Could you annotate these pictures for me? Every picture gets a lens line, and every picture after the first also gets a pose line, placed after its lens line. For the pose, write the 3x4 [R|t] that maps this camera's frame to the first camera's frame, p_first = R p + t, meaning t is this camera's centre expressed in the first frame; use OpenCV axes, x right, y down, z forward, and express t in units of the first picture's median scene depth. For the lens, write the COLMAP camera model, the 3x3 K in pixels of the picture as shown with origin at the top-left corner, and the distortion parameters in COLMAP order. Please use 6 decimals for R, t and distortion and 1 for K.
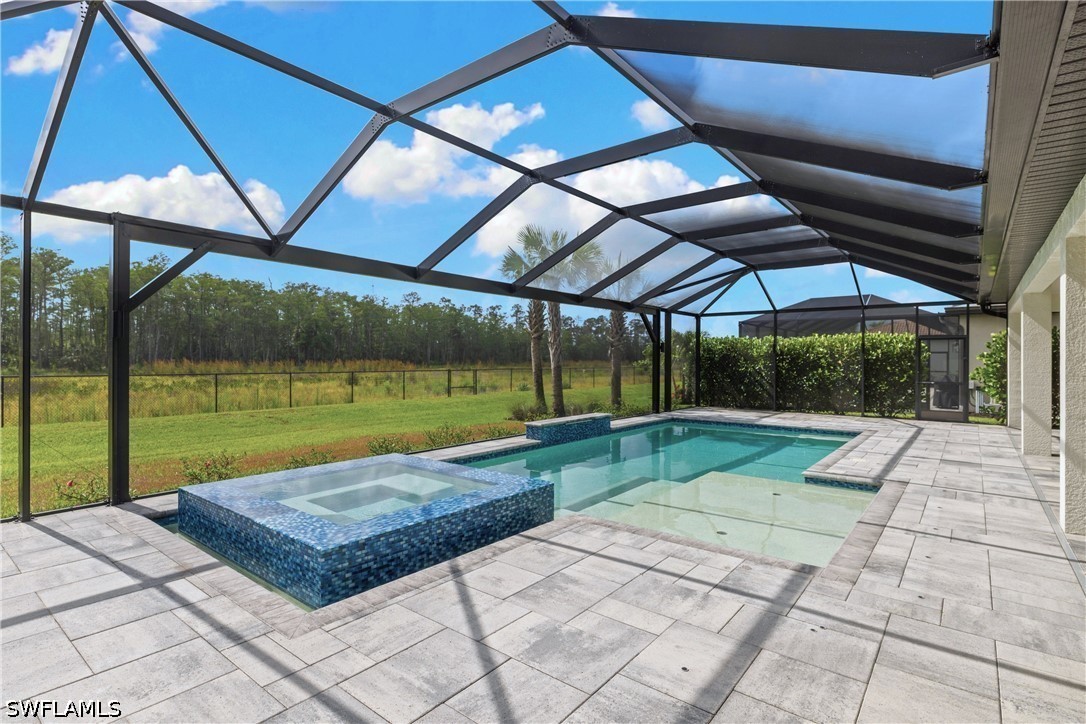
lens RADIAL K [[536.1, 0, 543.0], [0, 536.1, 362.0], [0, 0, 1]] dist [-0.001222, 0.000621]
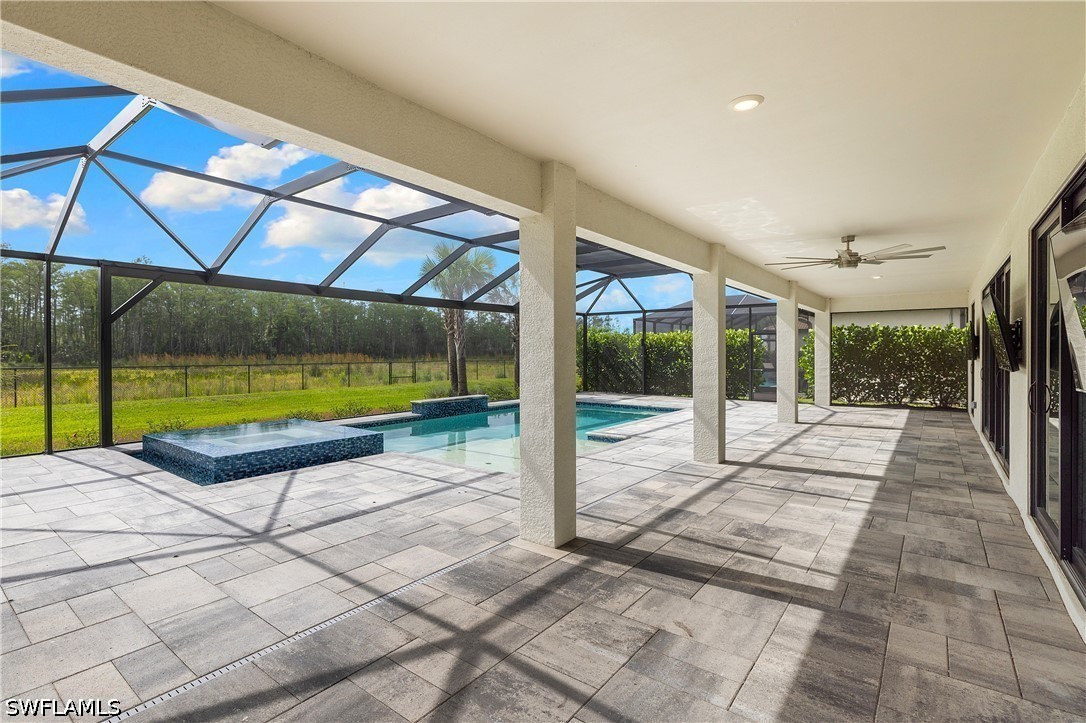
lens RADIAL K [[579.7, 0, 543.0], [0, 579.7, 361.5], [0, 0, 1]] dist [0.001454, -0.000437]
pose [[0.999646, -0.004708, -0.026180, 0.244415], [0.005003, 0.999924, 0.011234, 0.001844], [0.026125, -0.011361, 0.999594, -0.303692]]
